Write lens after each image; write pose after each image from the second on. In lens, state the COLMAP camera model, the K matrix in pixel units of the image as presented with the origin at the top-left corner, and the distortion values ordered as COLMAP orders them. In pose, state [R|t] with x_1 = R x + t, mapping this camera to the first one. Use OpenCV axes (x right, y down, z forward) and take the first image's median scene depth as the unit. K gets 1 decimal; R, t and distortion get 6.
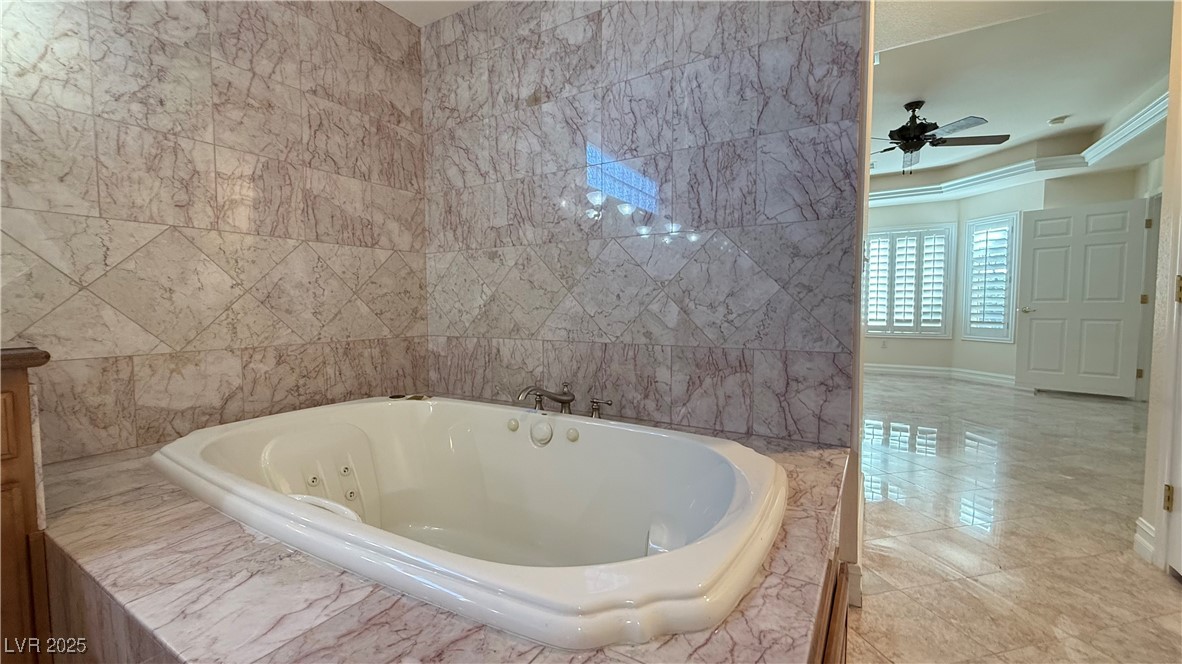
lens RADIAL K [[471.3, 0, 588.4], [0, 471.3, 332.0], [0, 0, 1]] dist [-0.001139, 0.000341]
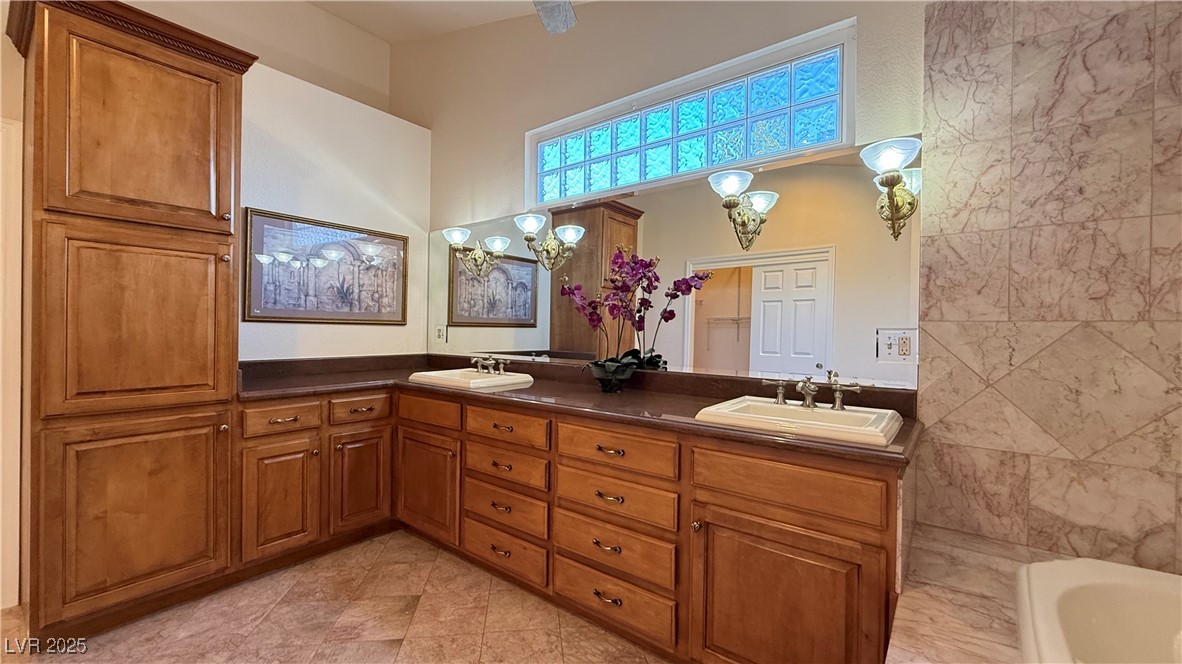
lens RADIAL K [[471.3, 0, 587.9], [0, 471.3, 330.7], [0, 0, 1]] dist [-0.001139, 0.000341]
pose [[-0.117898, 0.008764, -0.992987, 0.126814], [-0.065572, 0.997710, 0.016591, -0.155768], [0.990858, 0.067068, -0.117053, 0.155347]]
